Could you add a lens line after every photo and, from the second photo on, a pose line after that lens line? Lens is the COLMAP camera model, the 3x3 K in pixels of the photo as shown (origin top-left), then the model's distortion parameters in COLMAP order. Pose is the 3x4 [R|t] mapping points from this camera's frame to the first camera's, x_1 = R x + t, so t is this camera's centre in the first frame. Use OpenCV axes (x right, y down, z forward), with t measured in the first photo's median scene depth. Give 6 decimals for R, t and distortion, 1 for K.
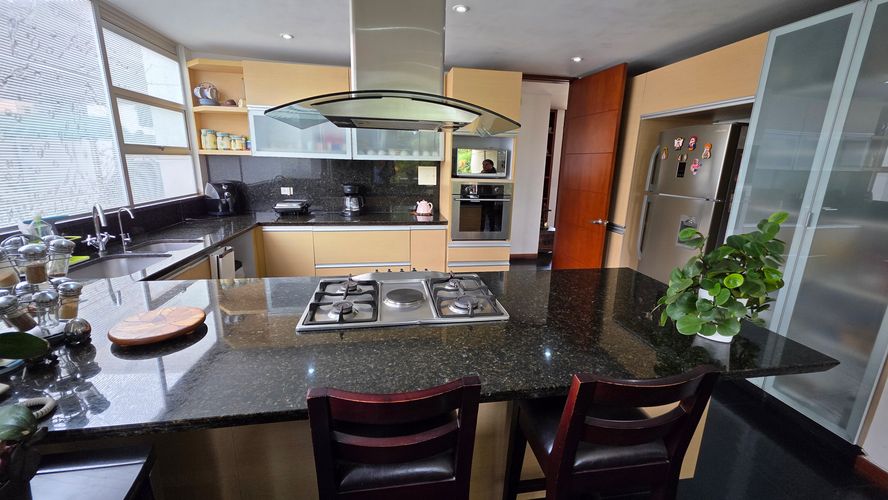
lens RADIAL K [[354.4, 0, 444.8], [0, 354.4, 246.4], [0, 0, 1]] dist [0.003917, -0.000111]
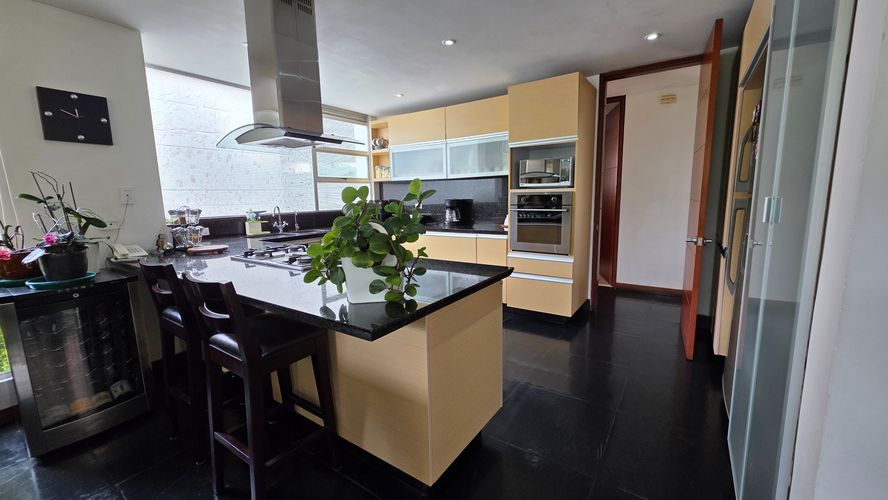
lens RADIAL K [[354.4, 0, 446.0], [0, 354.4, 248.1], [0, 0, 1]] dist [0.003917, -0.000111]
pose [[0.719254, 0.066092, -0.691596, 0.618549], [-0.123285, 0.991808, -0.033433, 0.036318], [0.683721, 0.109310, 0.721510, 0.143191]]
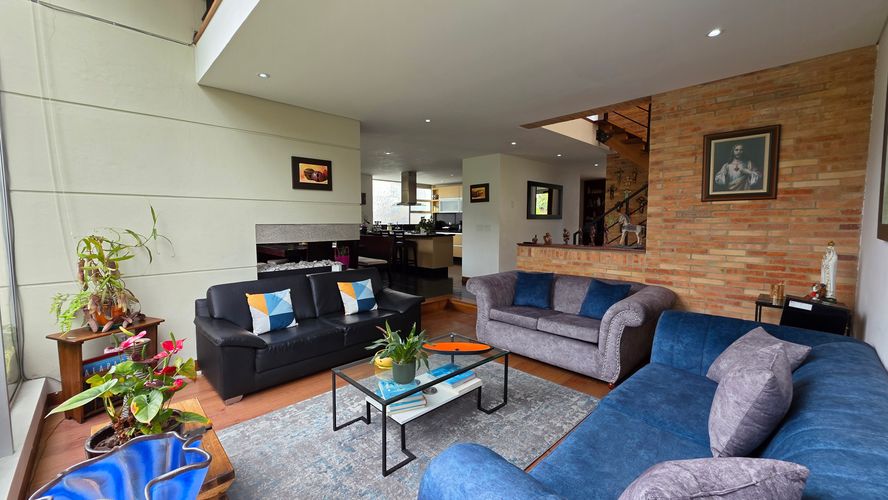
lens RADIAL K [[354.4, 0, 443.8], [0, 354.4, 247.5], [0, 0, 1]] dist [0.003917, -0.000111]
pose [[0.563247, 0.037000, -0.825460, 2.342074], [-0.173692, 0.981978, -0.074502, 0.328222], [0.807826, 0.185339, 0.559523, -0.839615]]
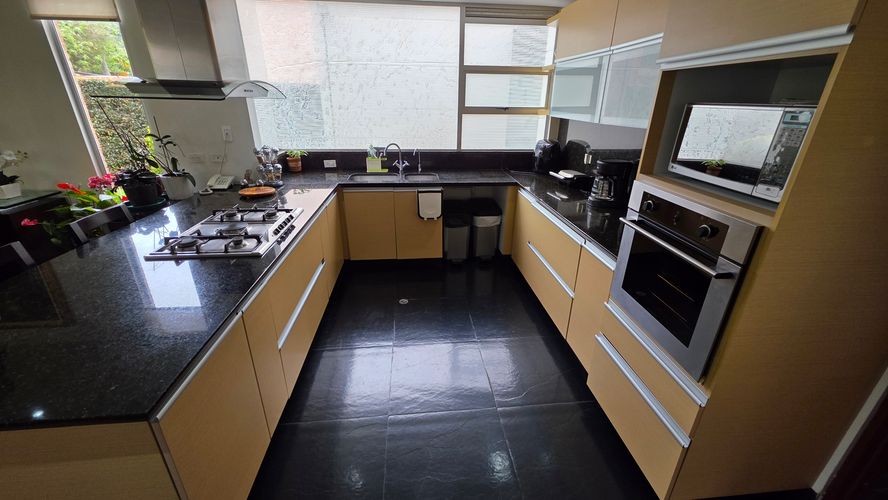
lens RADIAL K [[354.4, 0, 447.6], [0, 354.4, 247.4], [0, 0, 1]] dist [0.003917, -0.000111]
pose [[-0.068563, 0.363171, -0.929196, 0.498818], [-0.242400, 0.897413, 0.368635, -0.216521], [0.967751, 0.250512, 0.026503, 0.779220]]
